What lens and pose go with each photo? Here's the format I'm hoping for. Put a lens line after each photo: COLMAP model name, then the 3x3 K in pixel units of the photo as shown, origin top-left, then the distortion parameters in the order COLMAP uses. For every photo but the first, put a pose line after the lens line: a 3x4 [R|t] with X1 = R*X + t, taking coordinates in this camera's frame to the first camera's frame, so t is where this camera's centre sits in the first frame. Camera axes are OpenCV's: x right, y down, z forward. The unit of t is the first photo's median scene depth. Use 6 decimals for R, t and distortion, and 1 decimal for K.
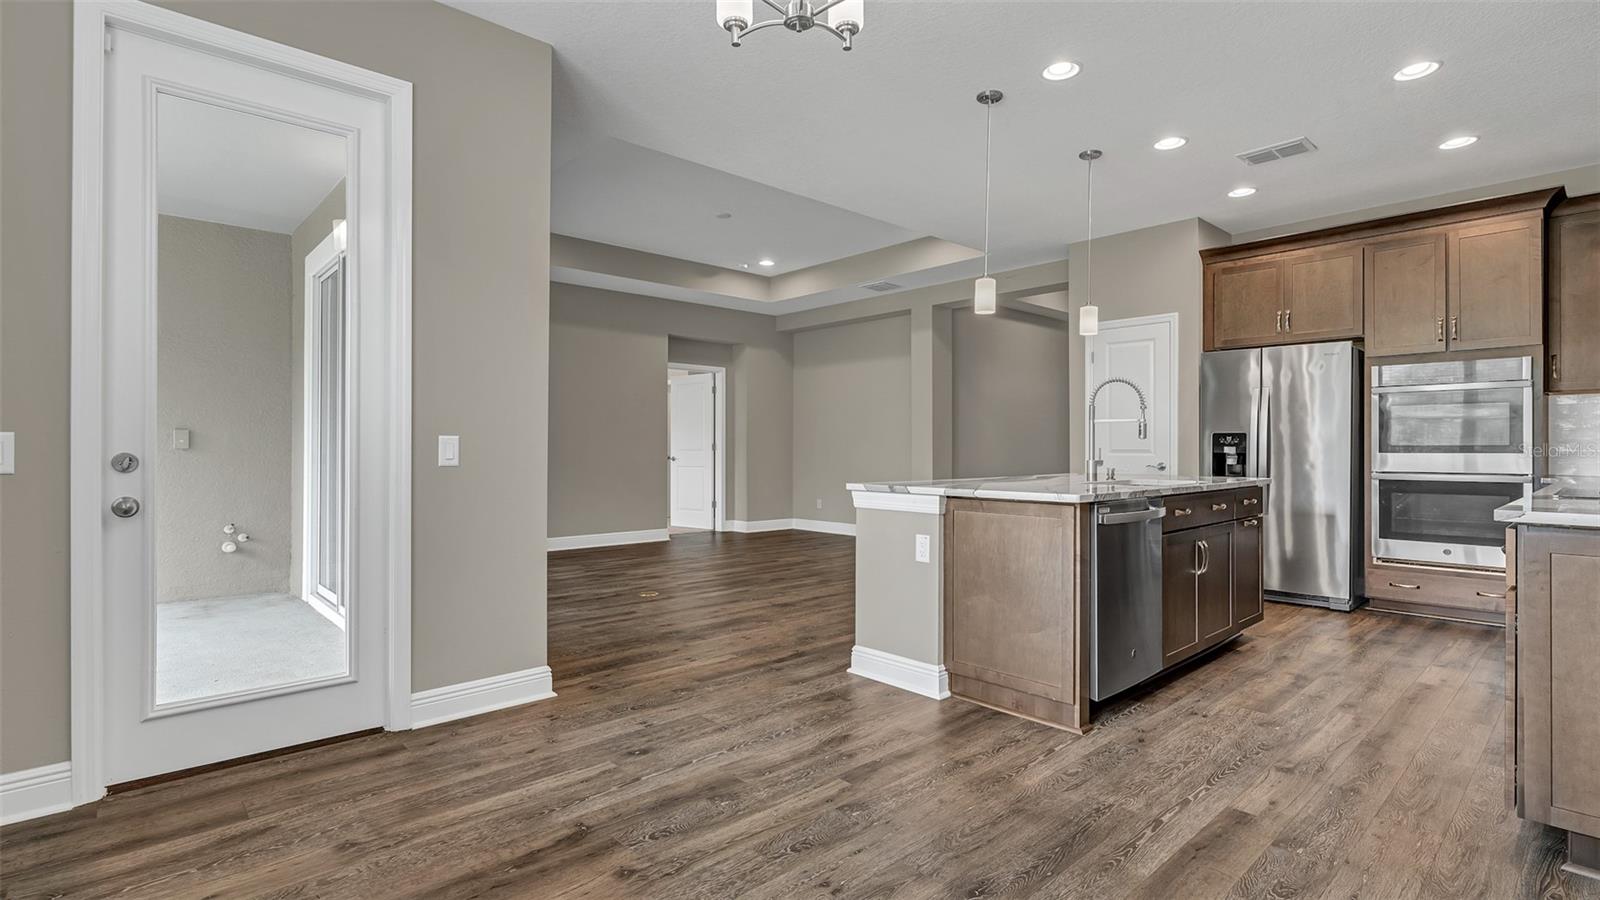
lens RADIAL K [[756.8, 0, 798.1], [0, 756.8, 447.3], [0, 0, 1]] dist [-0.005584, 0.002896]
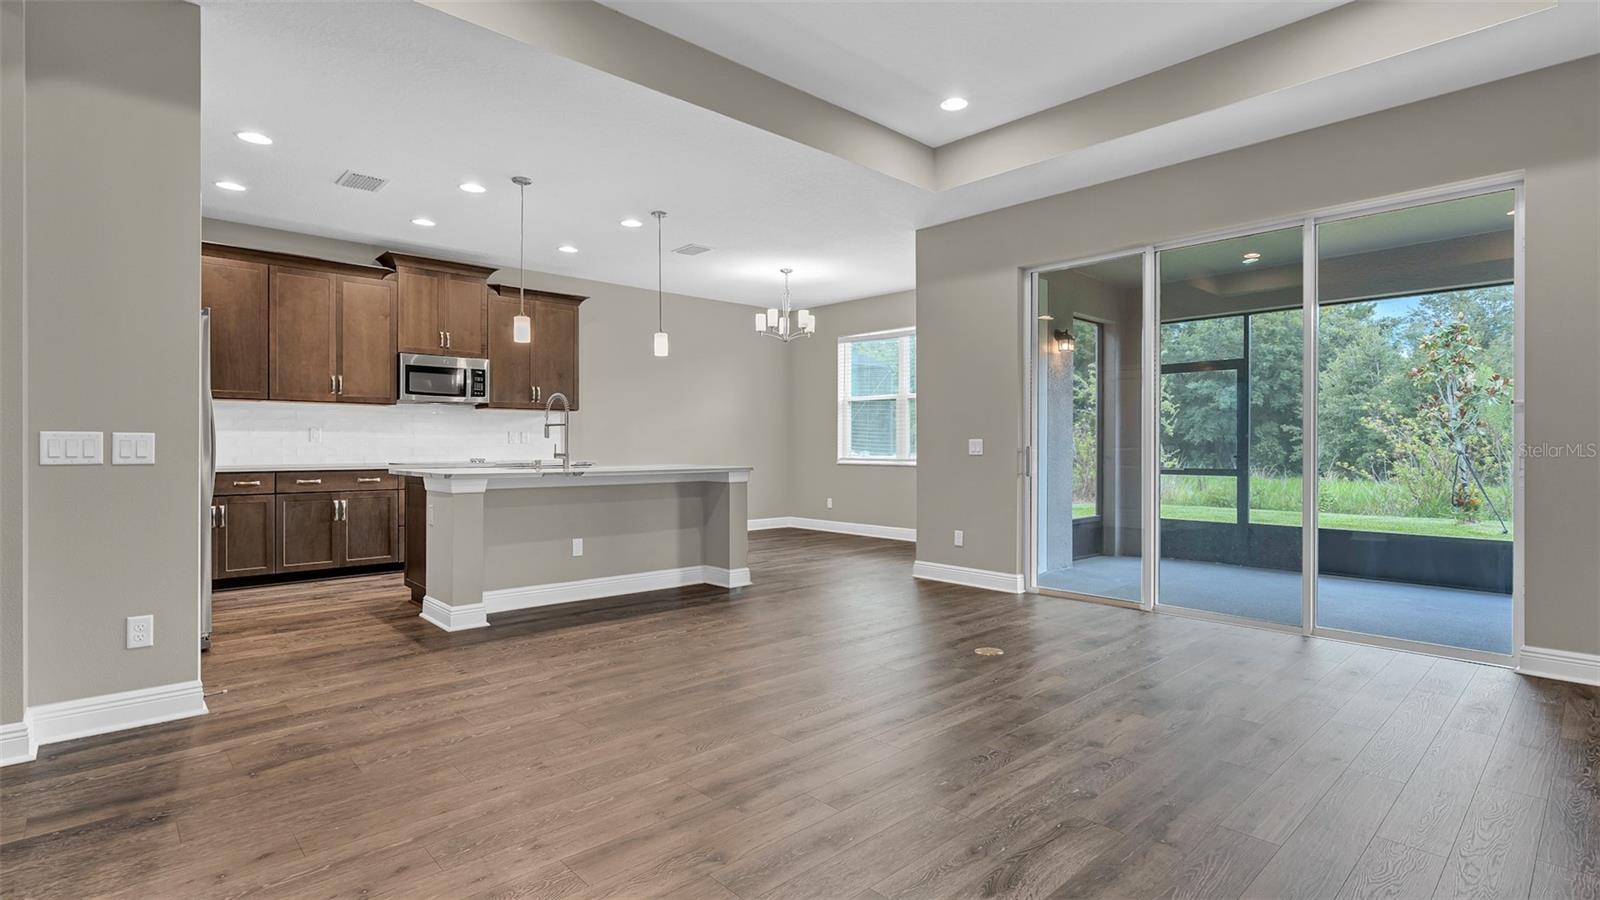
lens RADIAL K [[756.8, 0, 792.6], [0, 756.8, 451.4], [0, 0, 1]] dist [-0.005584, 0.002896]
pose [[-0.999983, -0.005488, -0.002159, -0.012030], [-0.005505, 0.999955, 0.007711, 0.000058], [0.002117, 0.007723, -0.999968, 1.909767]]
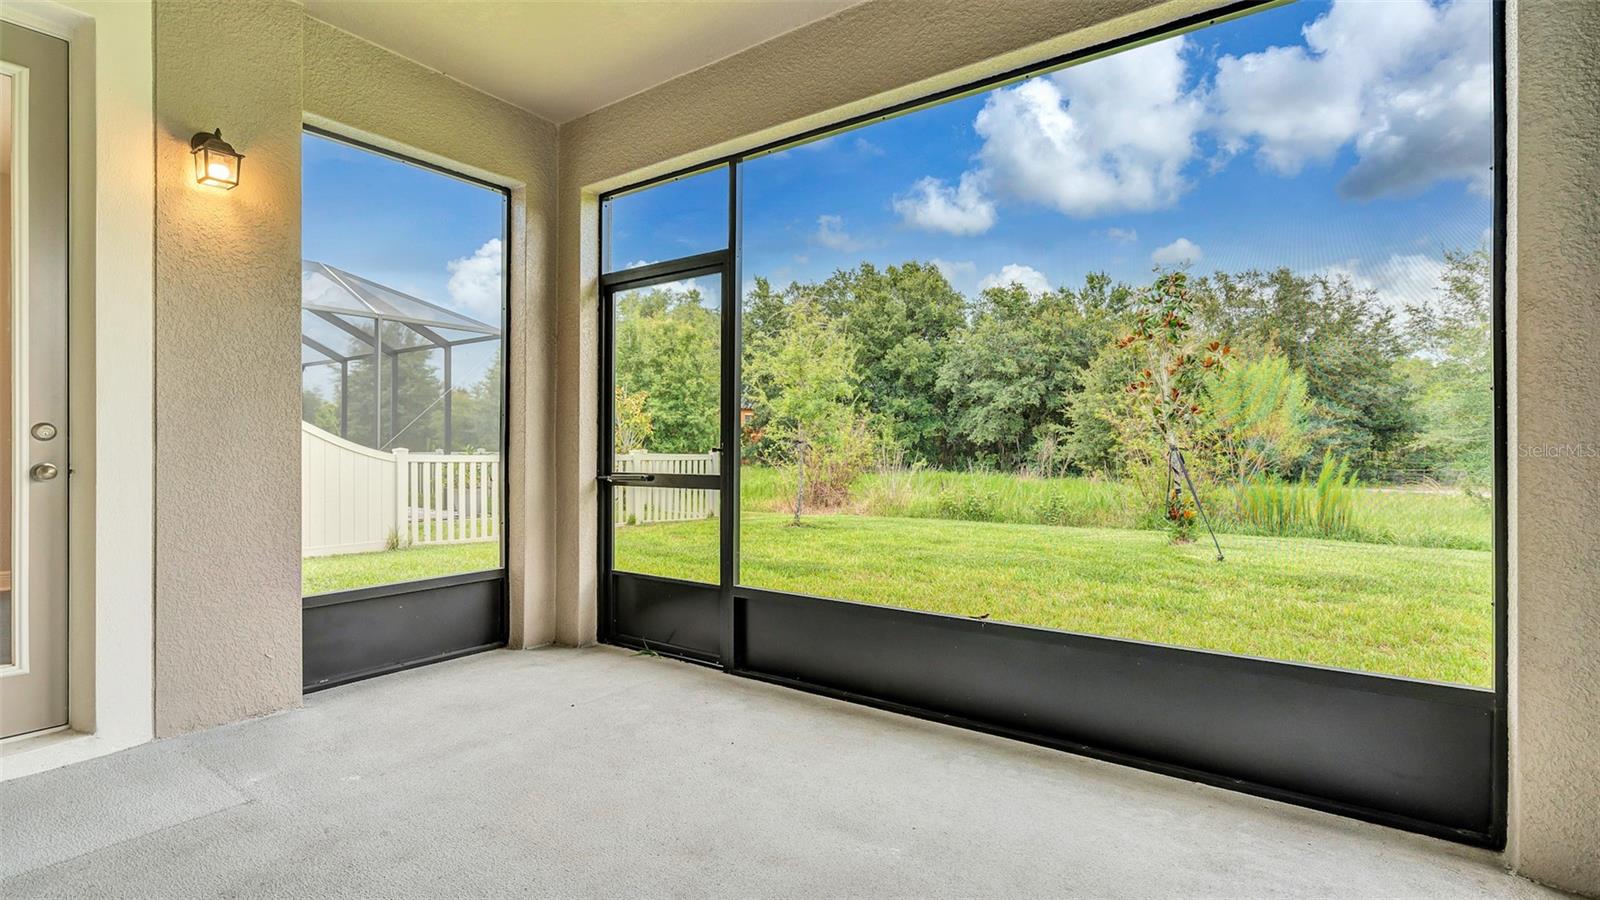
lens RADIAL K [[756.8, 0, 775.1], [0, 756.8, 450.6], [0, 0, 1]] dist [-0.005584, 0.002896]
pose [[-0.981130, -0.002944, -0.193327, -0.840486], [-0.003462, 0.999991, 0.002340, 0.017688], [0.193318, 0.002965, -0.981132, 1.113623]]
